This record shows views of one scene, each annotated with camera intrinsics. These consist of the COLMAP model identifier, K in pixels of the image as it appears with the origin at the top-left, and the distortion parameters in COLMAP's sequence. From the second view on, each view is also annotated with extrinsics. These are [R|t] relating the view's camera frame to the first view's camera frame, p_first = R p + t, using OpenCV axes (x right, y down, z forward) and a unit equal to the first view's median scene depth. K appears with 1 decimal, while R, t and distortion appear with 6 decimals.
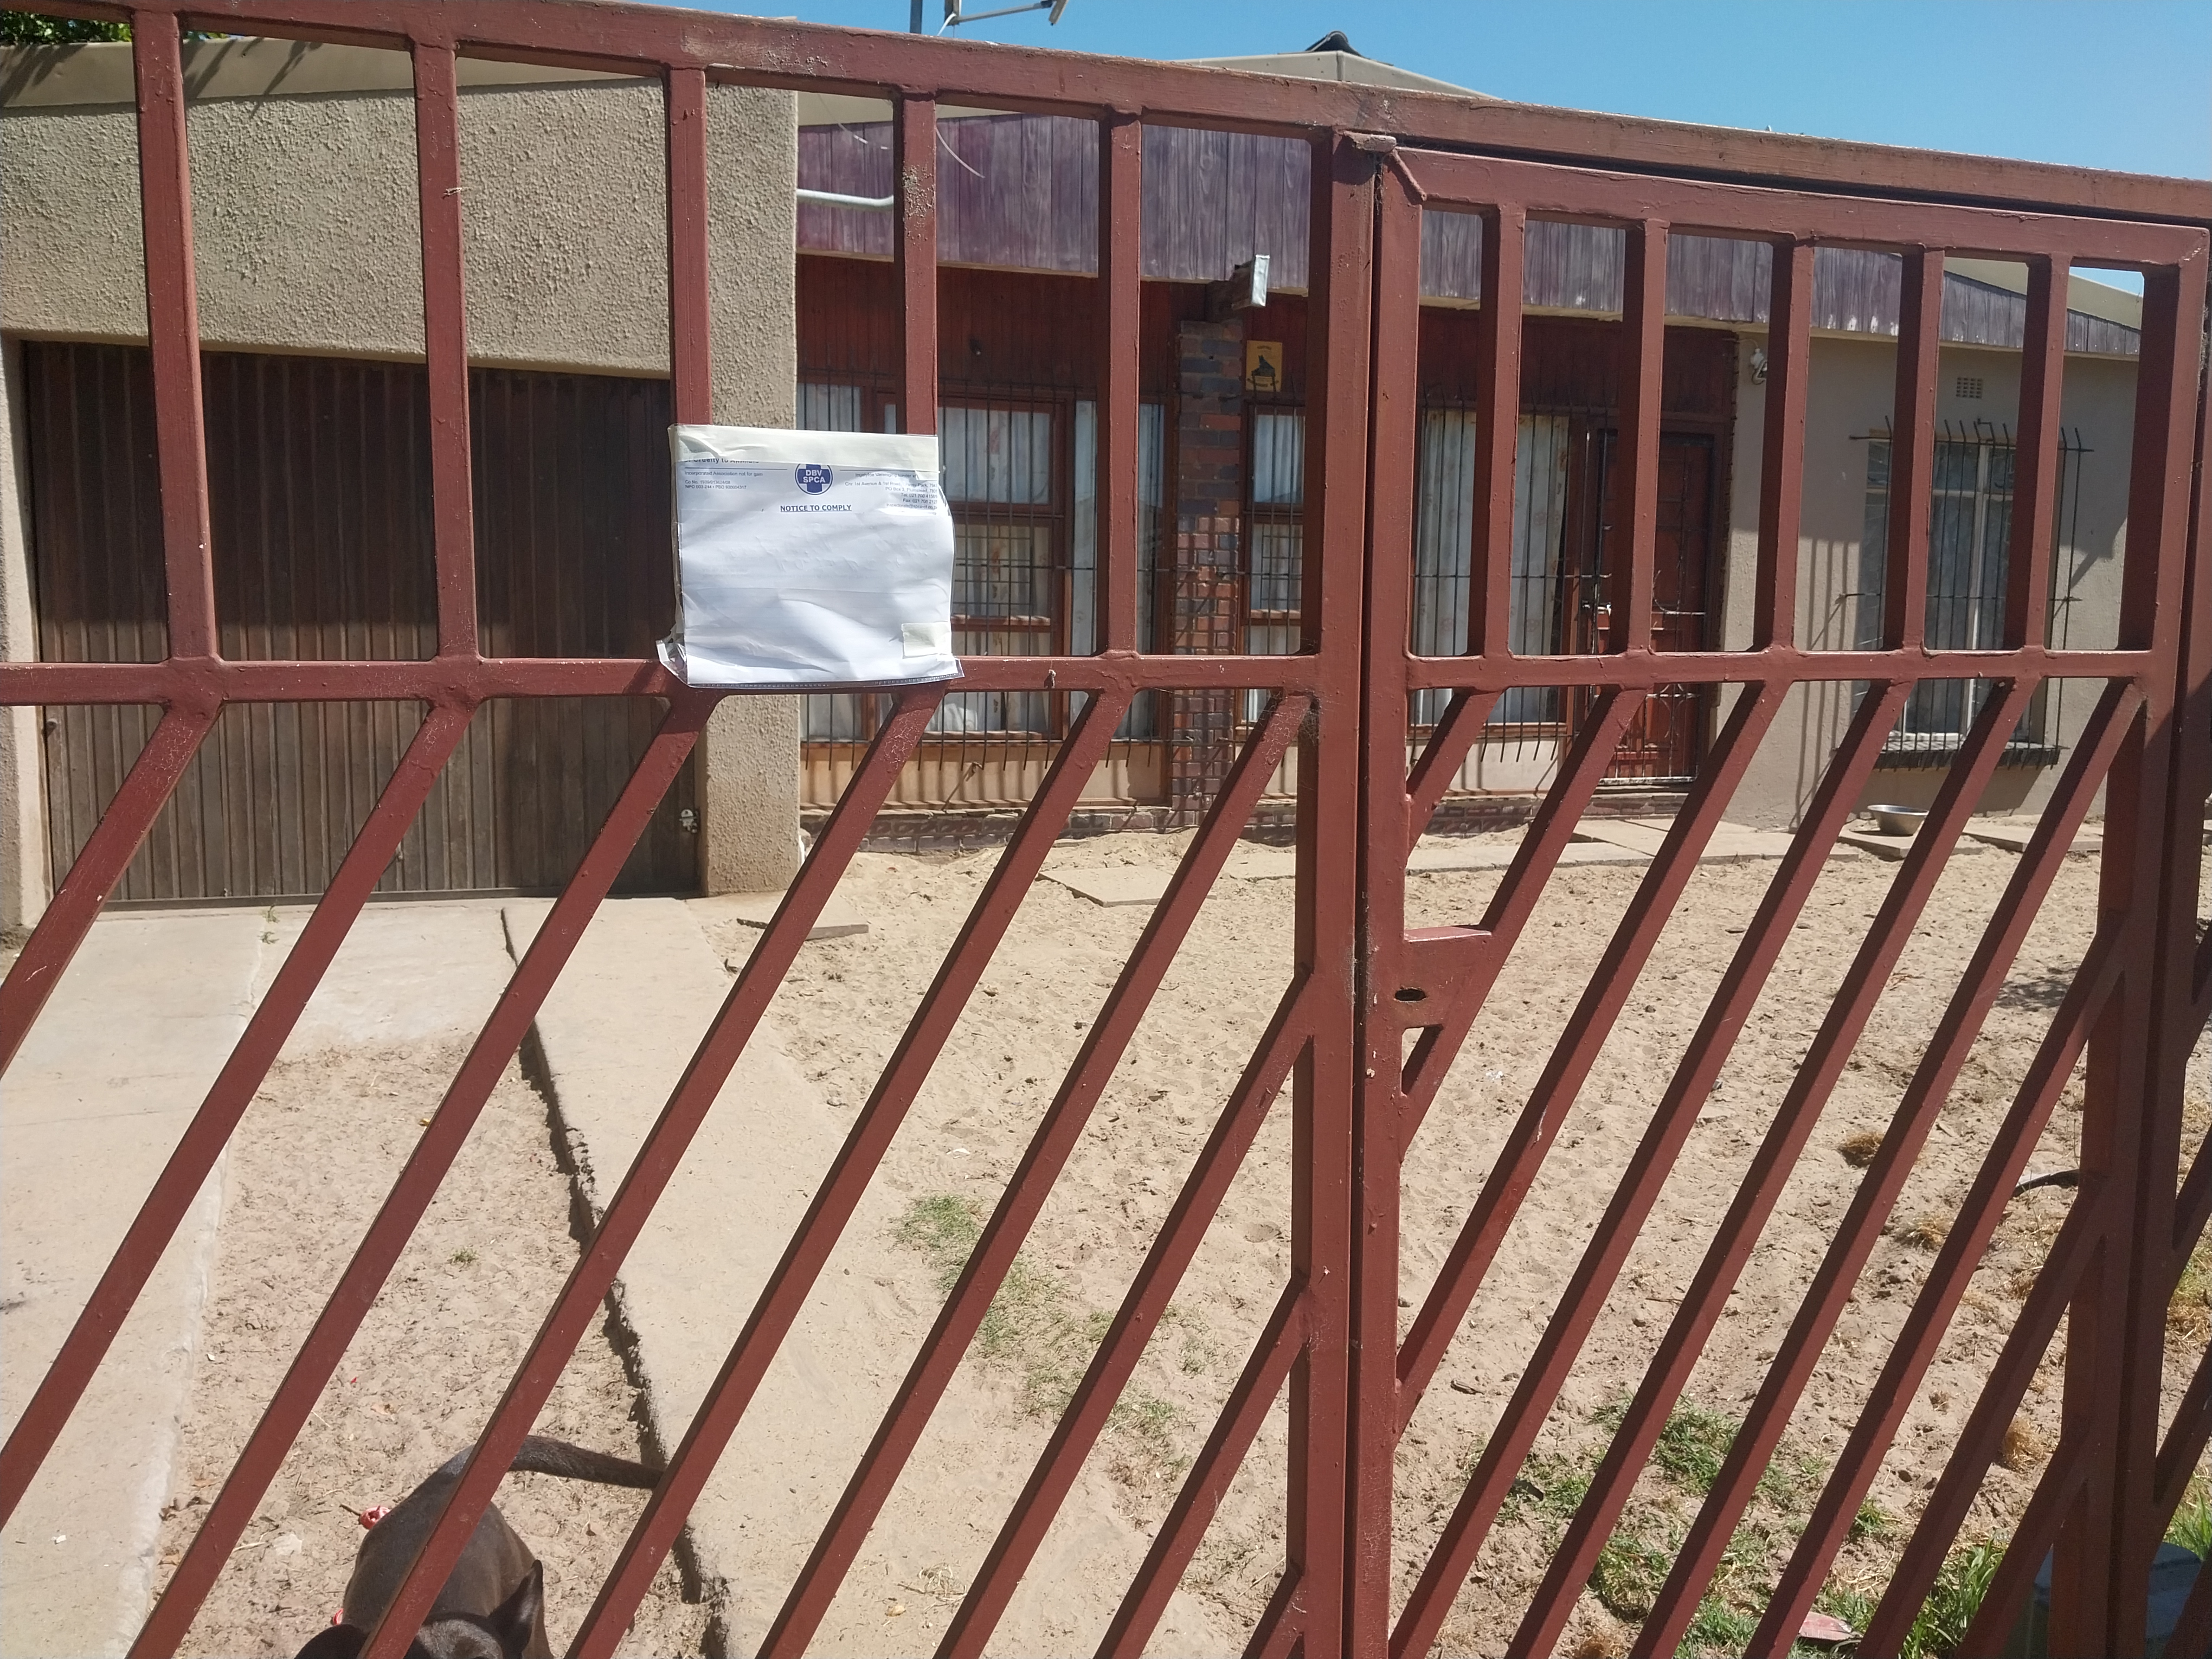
lens RADIAL K [[1716.9, 0, 1094.5], [0, 1716.9, 777.8], [0, 0, 1]] dist [0.019531, -0.034881]
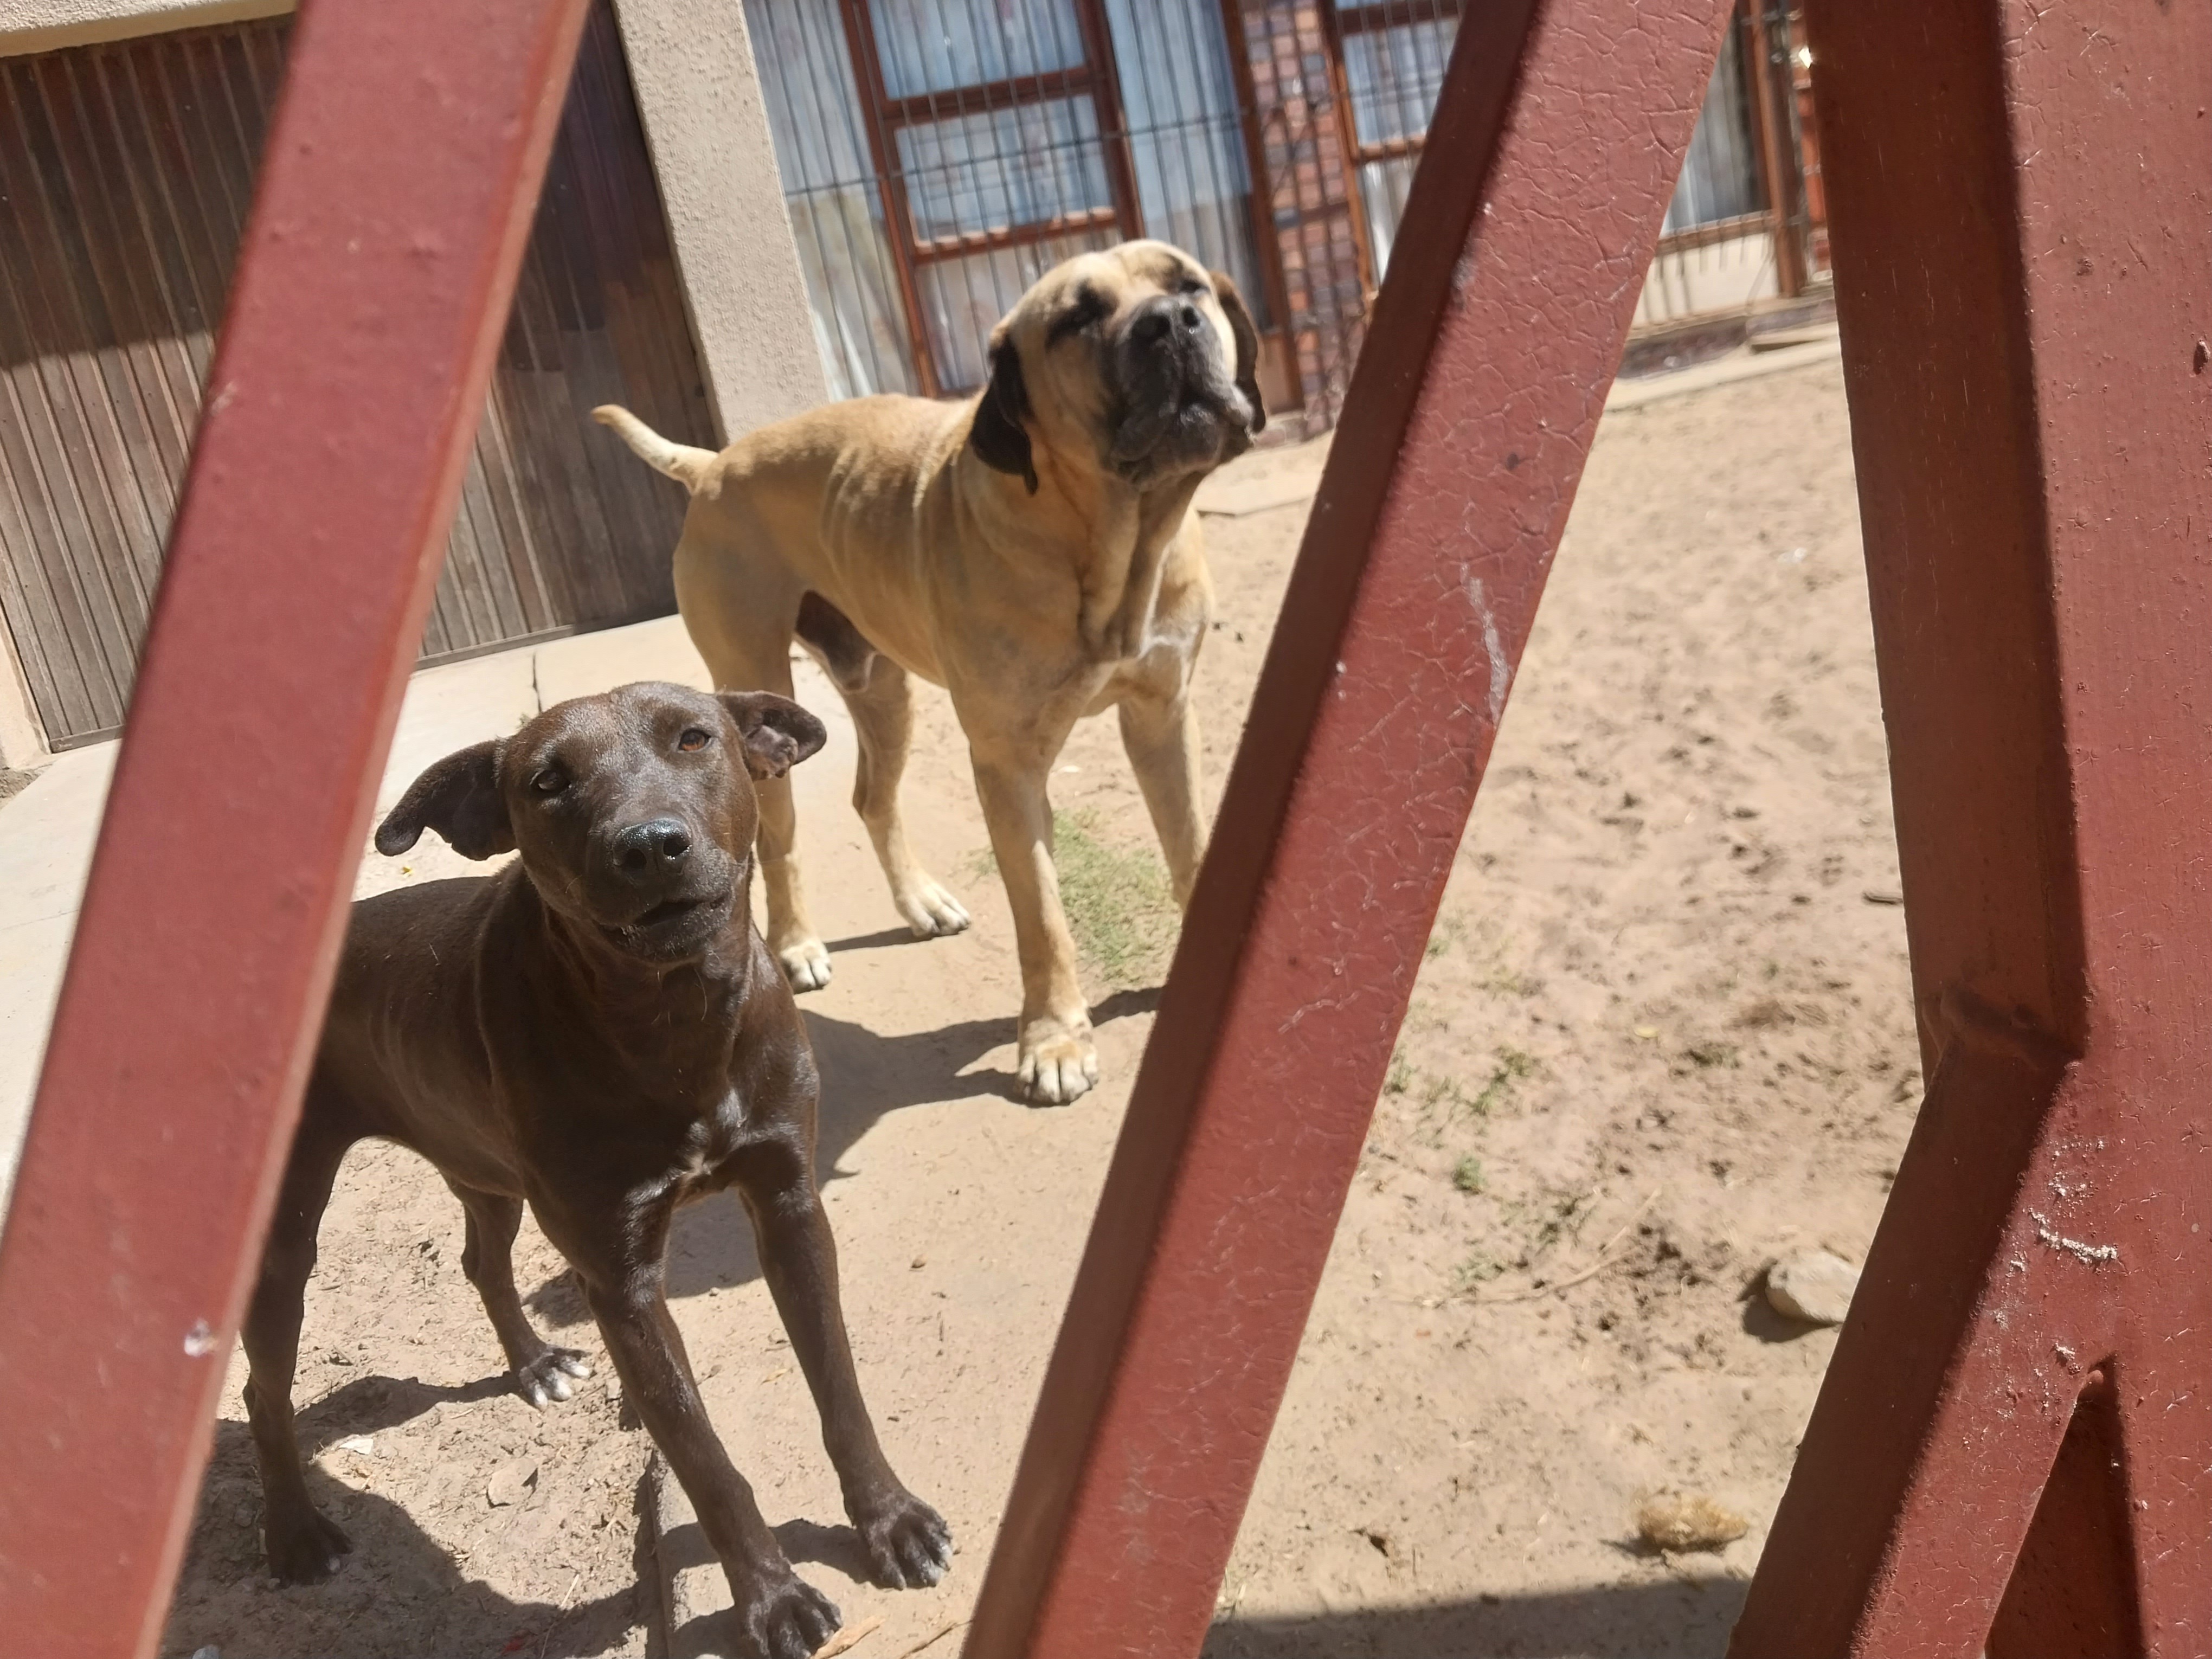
lens RADIAL K [[1716.9, 0, 1066.8], [0, 1716.9, 794.3], [0, 0, 1]] dist [0.019531, -0.034881]
pose [[0.973857, -0.185122, -0.131654, 0.016222], [0.202156, 0.970612, 0.130558, 0.140842], [0.103616, -0.153760, 0.982661, 0.298135]]
